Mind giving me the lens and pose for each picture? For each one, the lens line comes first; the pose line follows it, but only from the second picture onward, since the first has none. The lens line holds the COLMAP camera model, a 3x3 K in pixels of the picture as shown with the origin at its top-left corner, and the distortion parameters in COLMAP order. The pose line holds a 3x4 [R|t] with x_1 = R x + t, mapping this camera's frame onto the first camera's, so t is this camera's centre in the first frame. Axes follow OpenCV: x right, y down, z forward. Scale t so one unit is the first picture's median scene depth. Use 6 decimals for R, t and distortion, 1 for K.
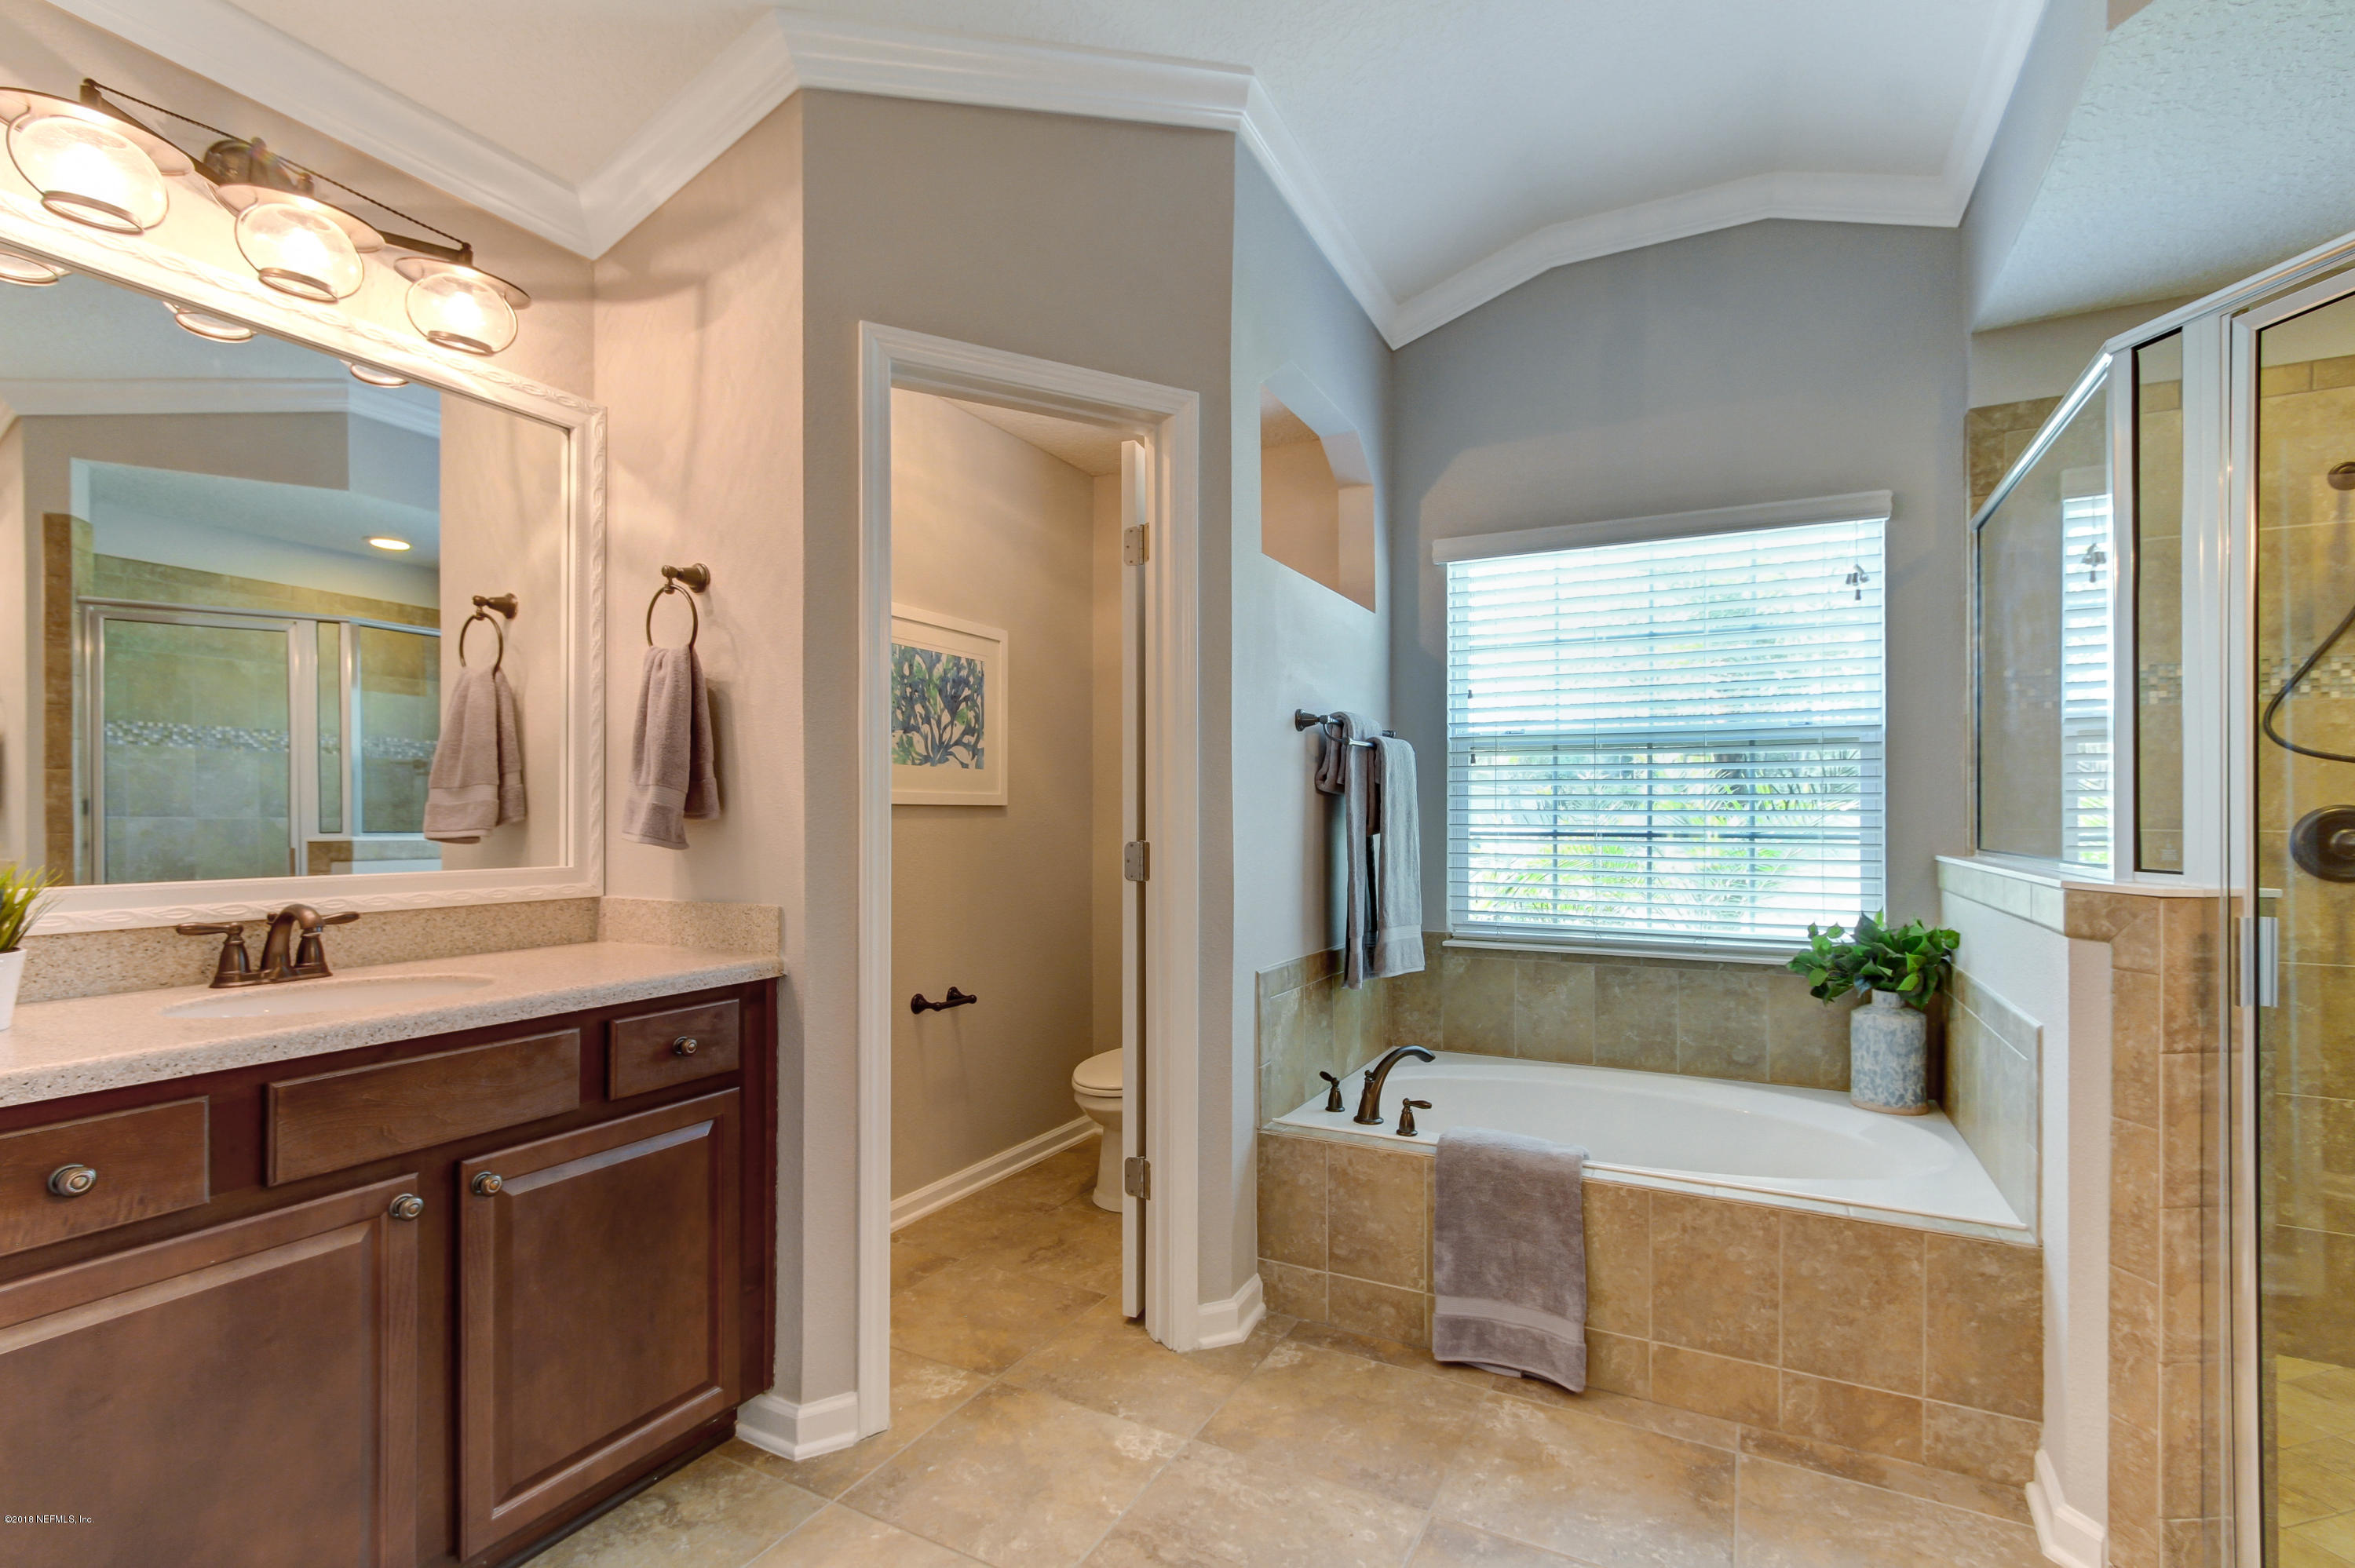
lens RADIAL K [[1086.5, 0, 1167.9], [0, 1086.5, 794.2], [0, 0, 1]] dist [-0.002575, 0.001269]
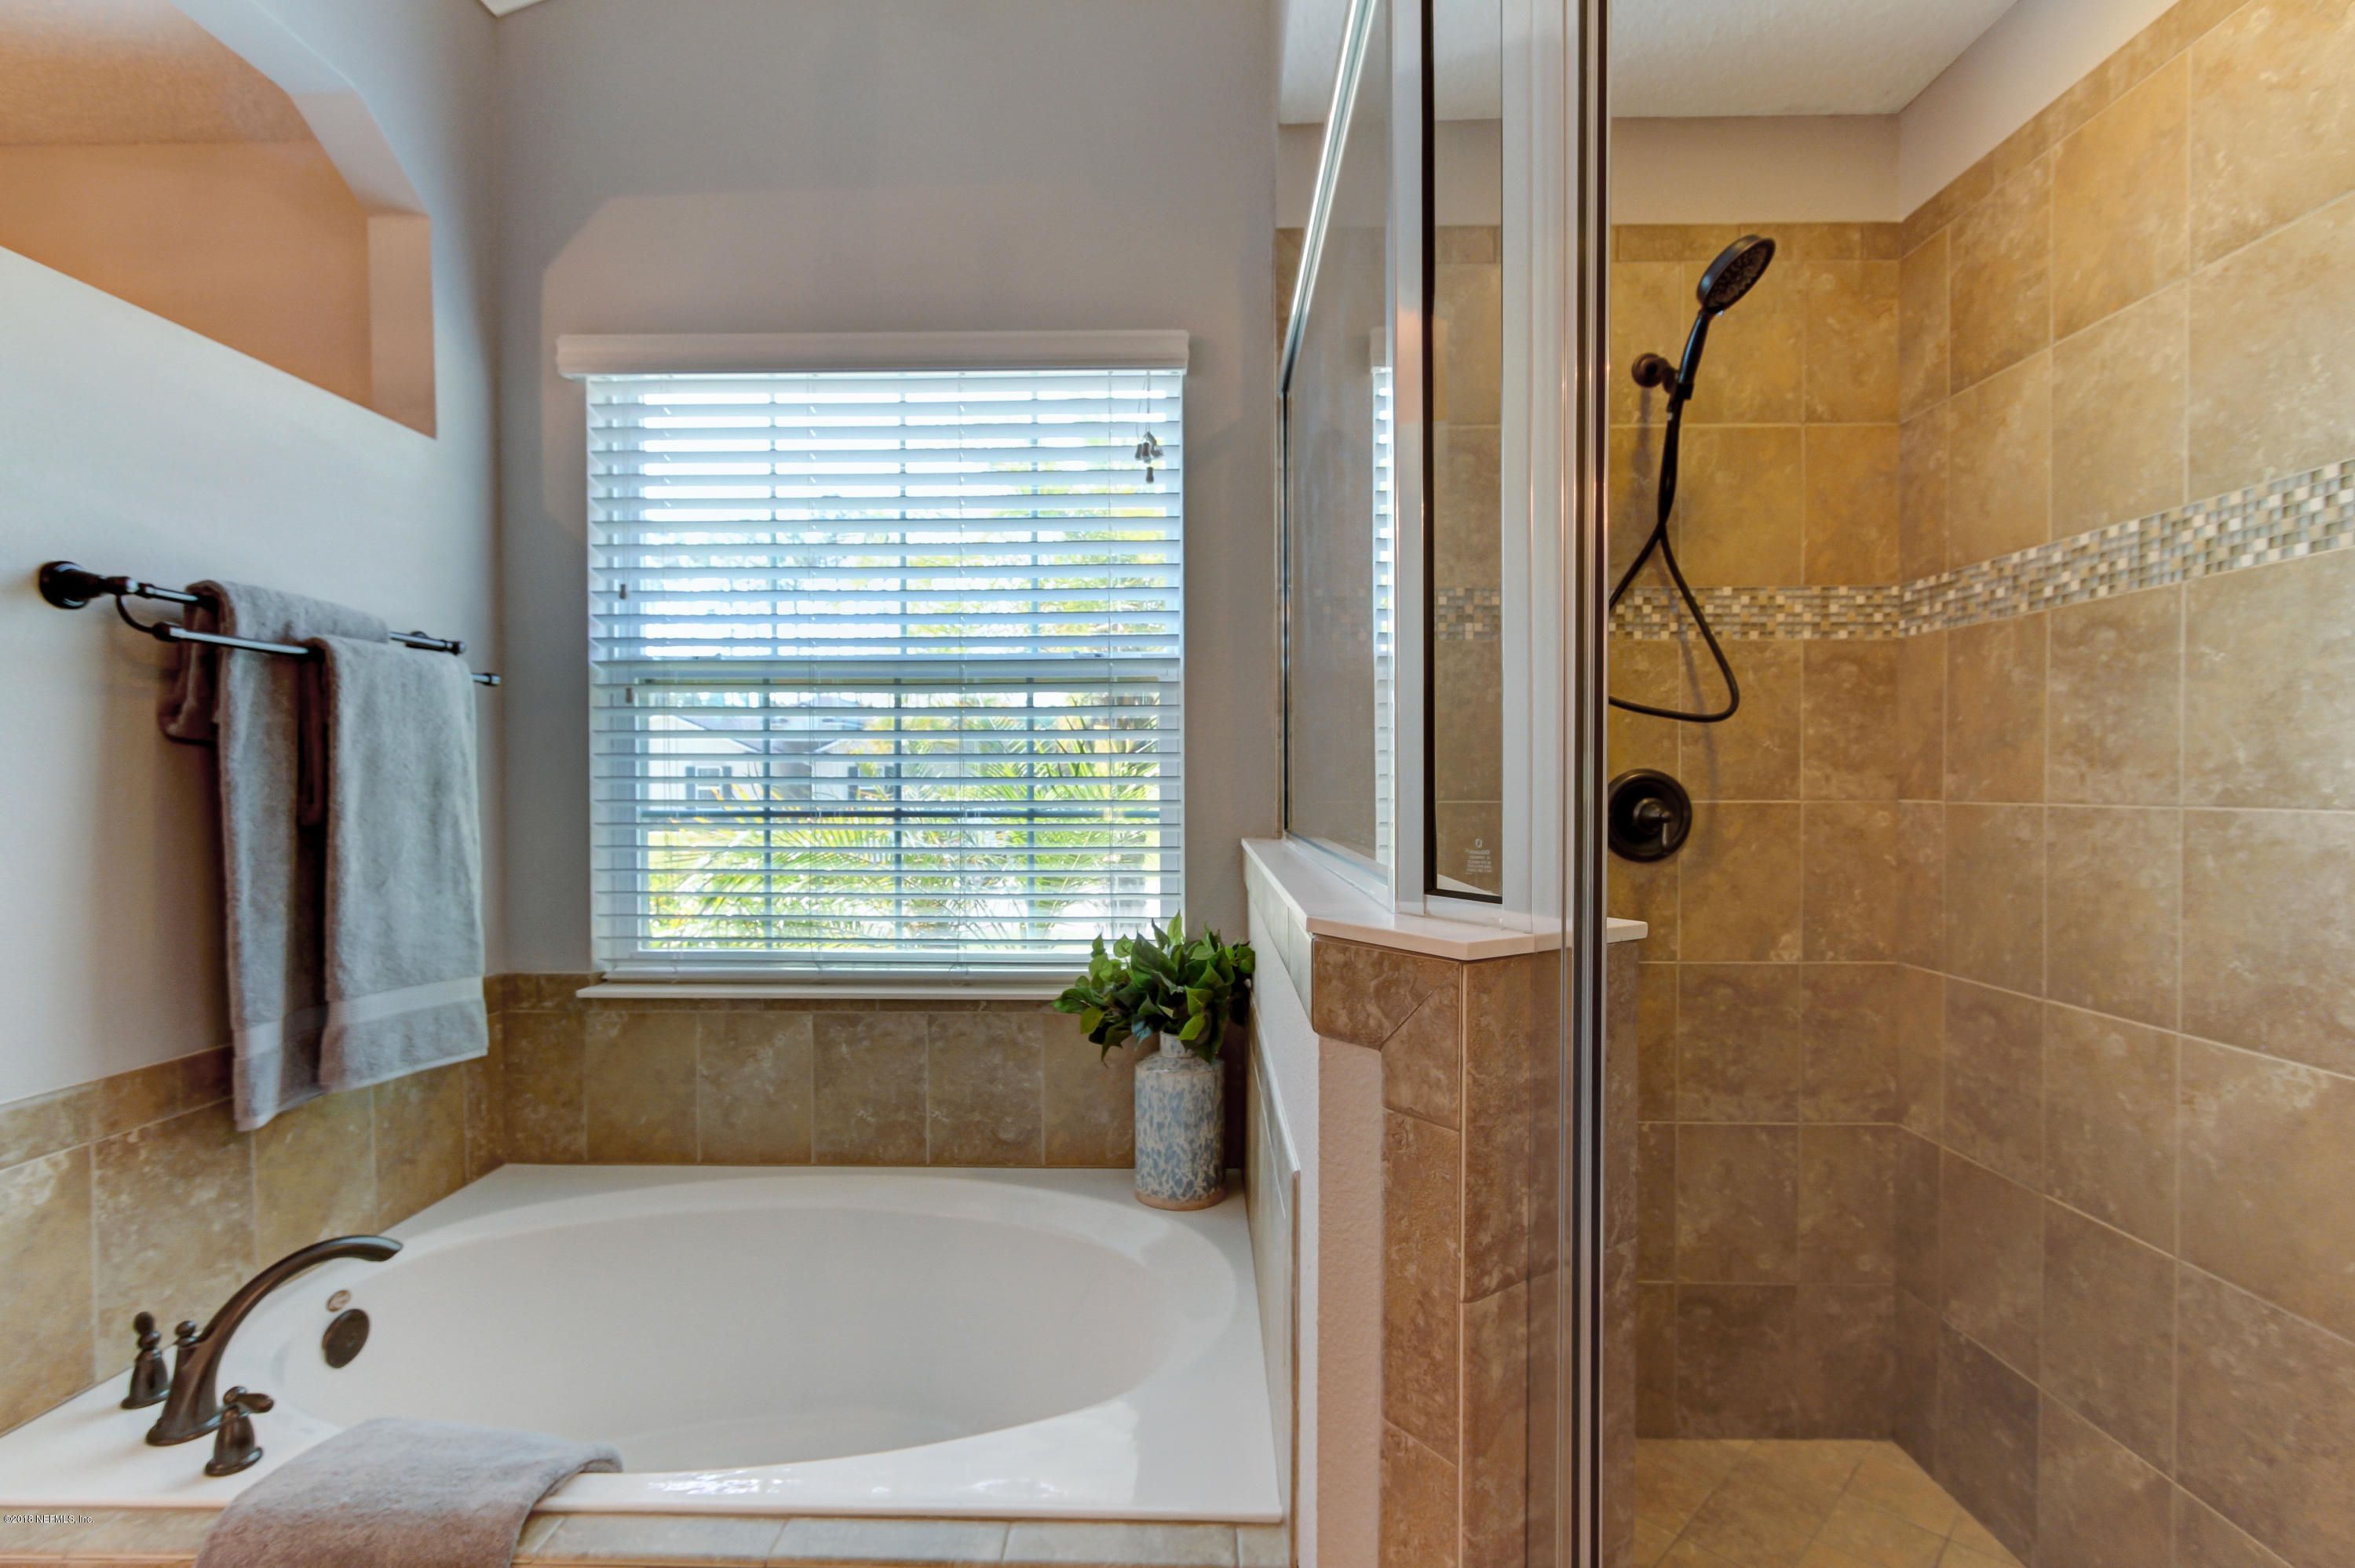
lens RADIAL K [[1082.2, 0, 1169.7], [0, 1082.2, 758.8], [0, 0, 1]] dist [-0.025270, 0.000359]
pose [[0.896327, 0.008531, 0.443312, 0.343227], [-0.004795, 0.999943, -0.009547, 0.009850], [-0.443368, 0.006432, 0.896316, 0.369280]]
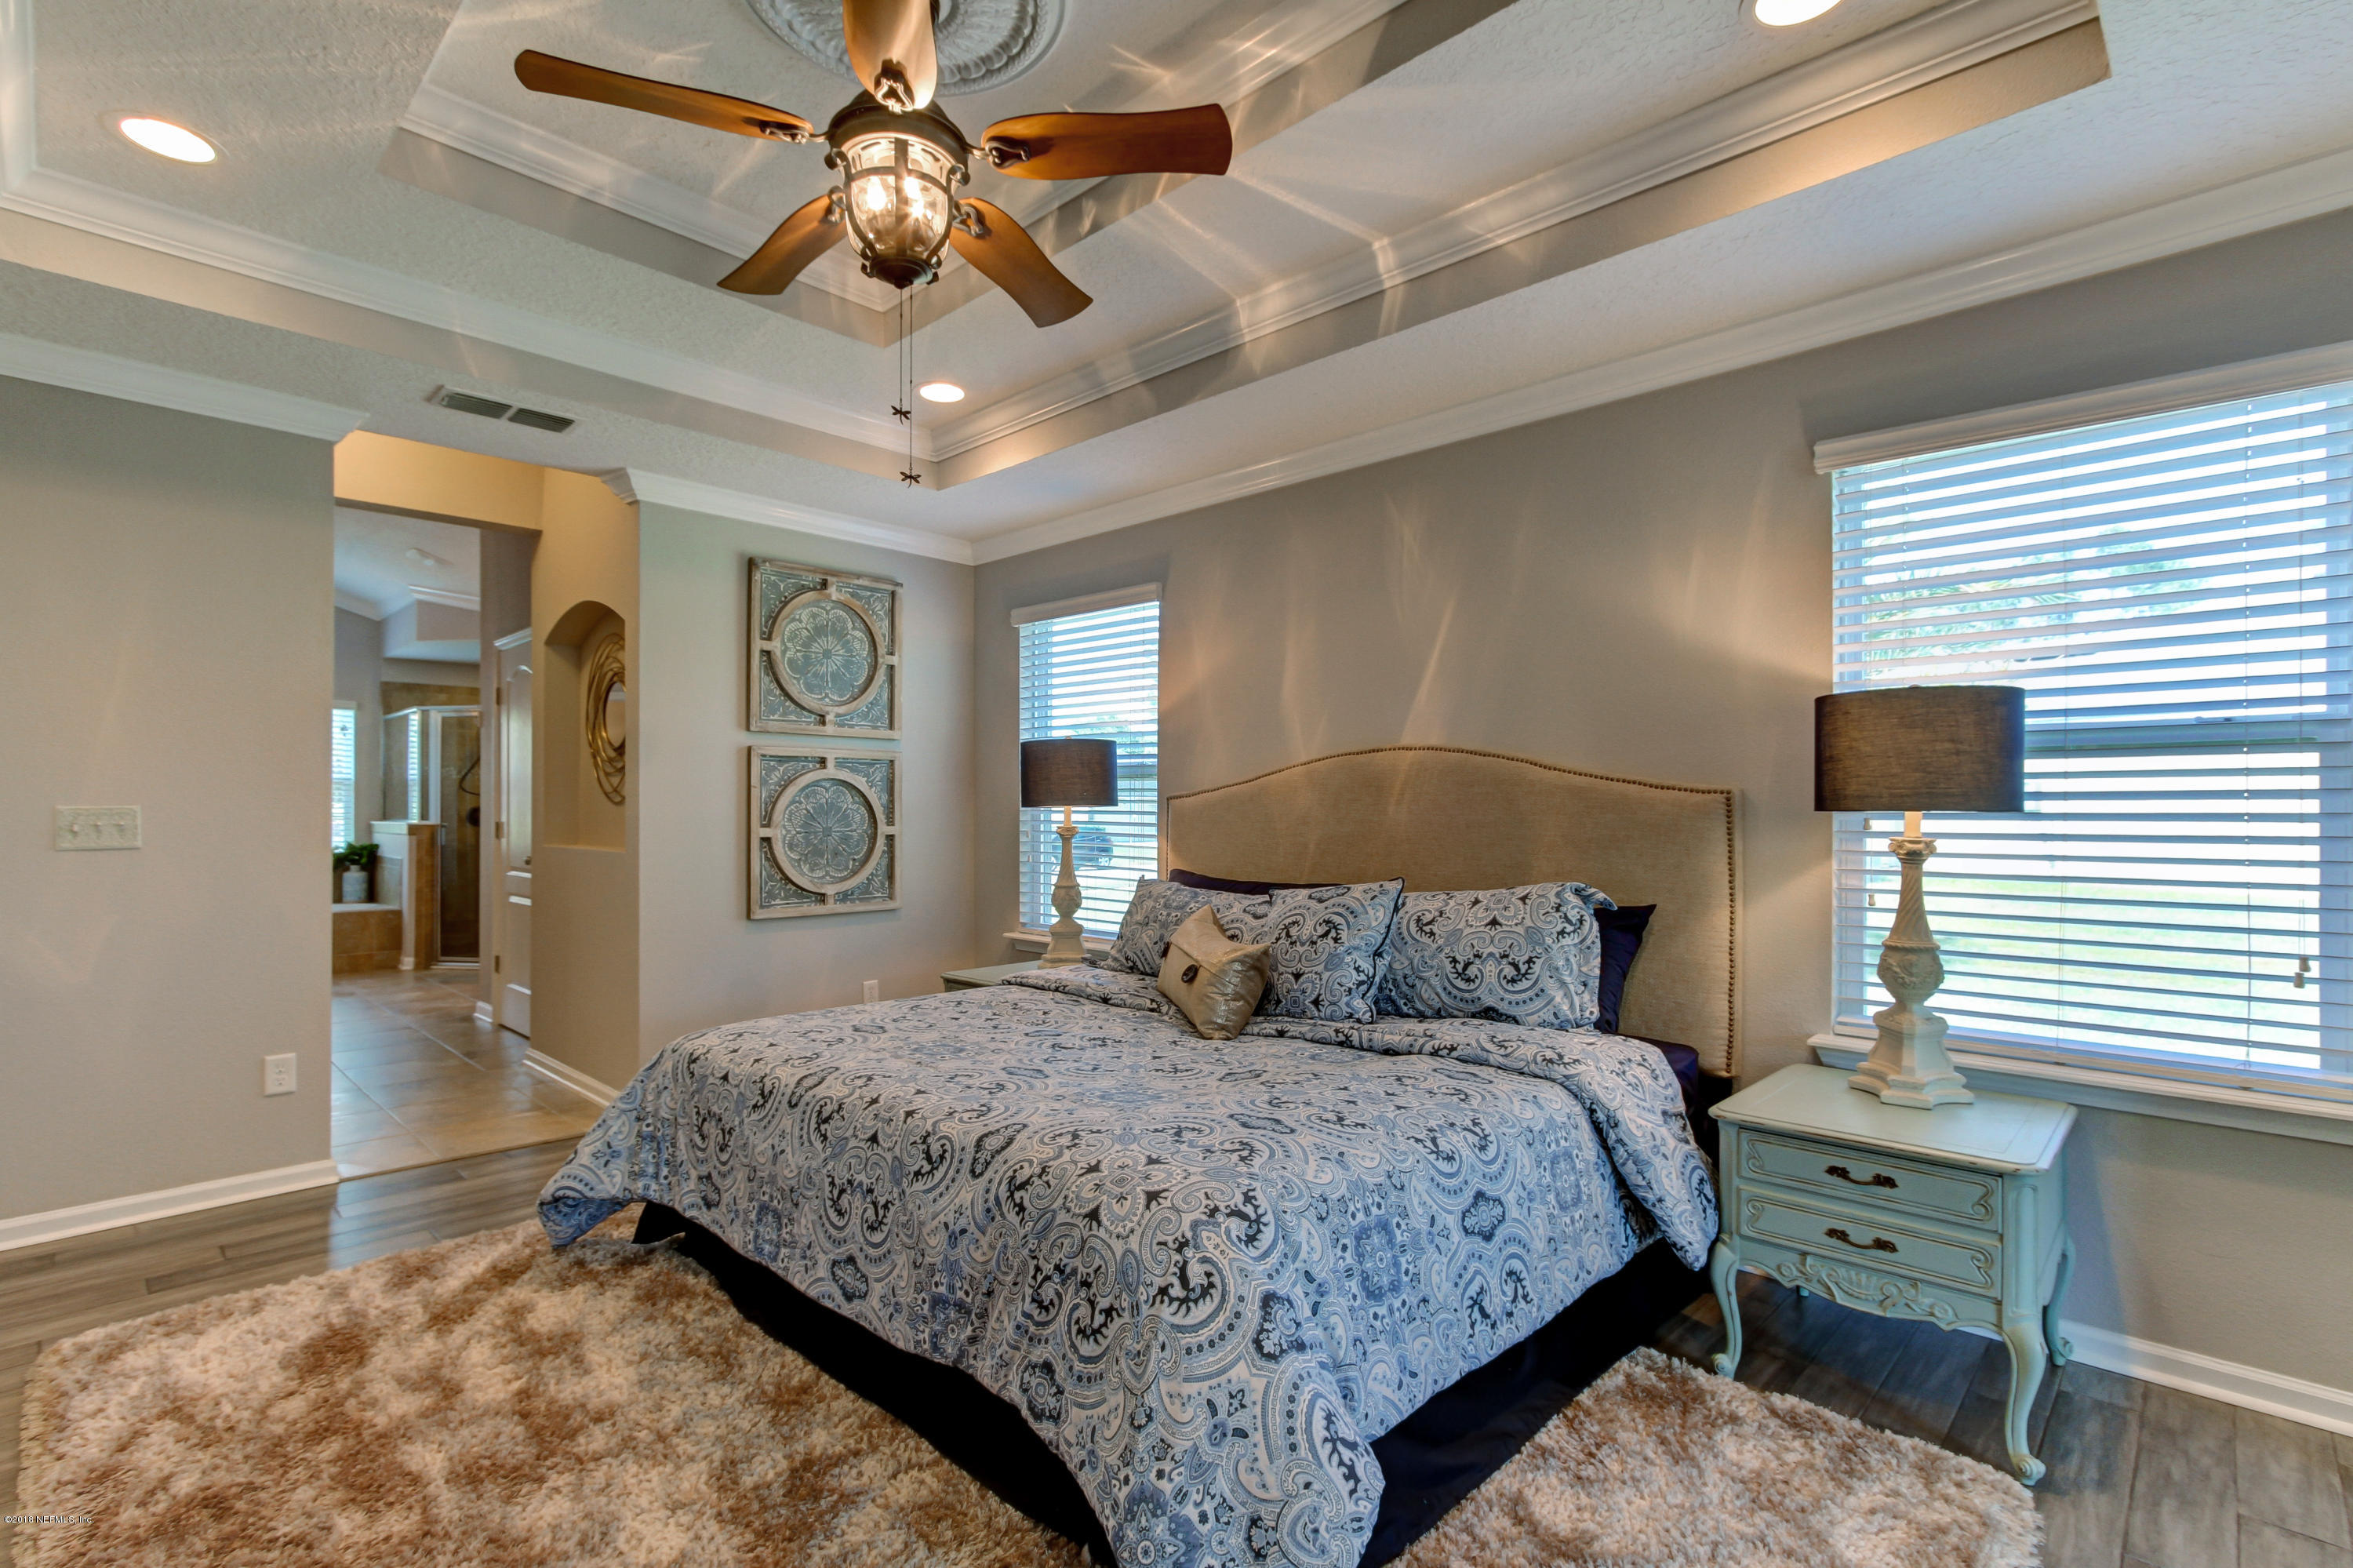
lens RADIAL K [[1096.4, 0, 1168.5], [0, 1096.4, 789.6], [0, 0, 1]] dist [-0.008661, 0.004849]
pose [[0.279173, -0.000281, 0.960241, -1.658312], [-0.008291, 0.999962, 0.002703, -0.061959], [-0.960205, -0.008716, 0.279160, -2.065189]]
